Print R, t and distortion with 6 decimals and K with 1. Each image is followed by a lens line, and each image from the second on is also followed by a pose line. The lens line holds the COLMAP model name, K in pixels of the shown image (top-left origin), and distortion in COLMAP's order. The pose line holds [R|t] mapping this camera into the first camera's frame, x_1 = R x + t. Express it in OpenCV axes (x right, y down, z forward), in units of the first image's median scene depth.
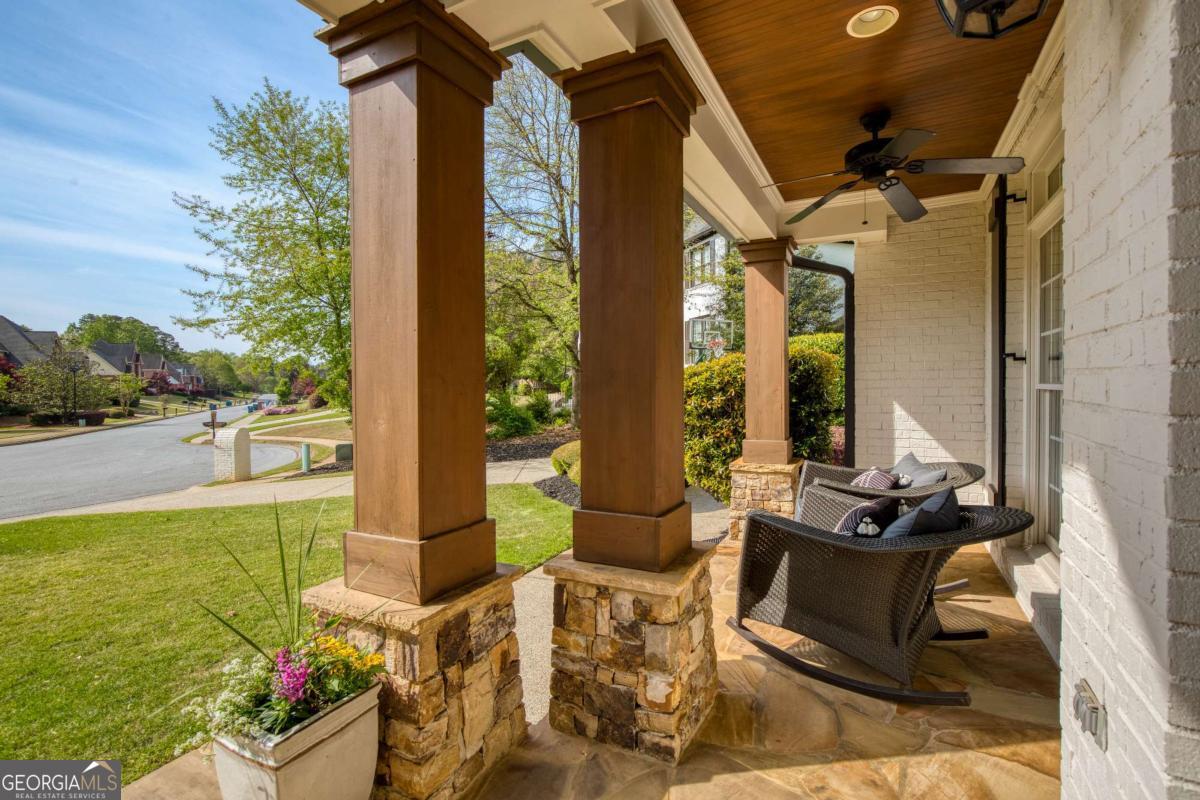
lens RADIAL K [[548.9, 0, 602.5], [0, 548.9, 396.7], [0, 0, 1]] dist [-0.016018, 0.000961]
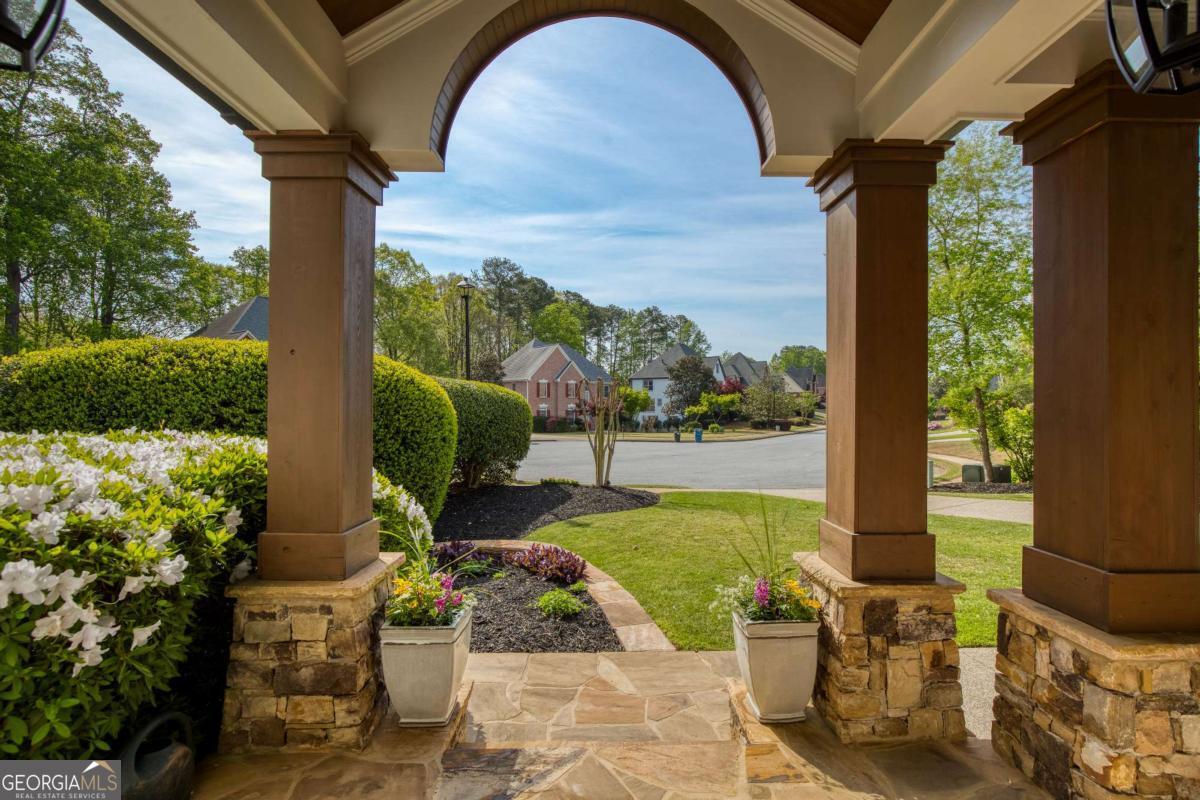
lens RADIAL K [[548.9, 0, 602.5], [0, 548.9, 396.7], [0, 0, 1]] dist [-0.016018, 0.000961]
pose [[0.461227, 0.001597, -0.887281, 0.506732], [-0.025296, 0.999616, -0.011350, -0.040131], [0.886922, 0.027679, 0.461090, -0.170648]]
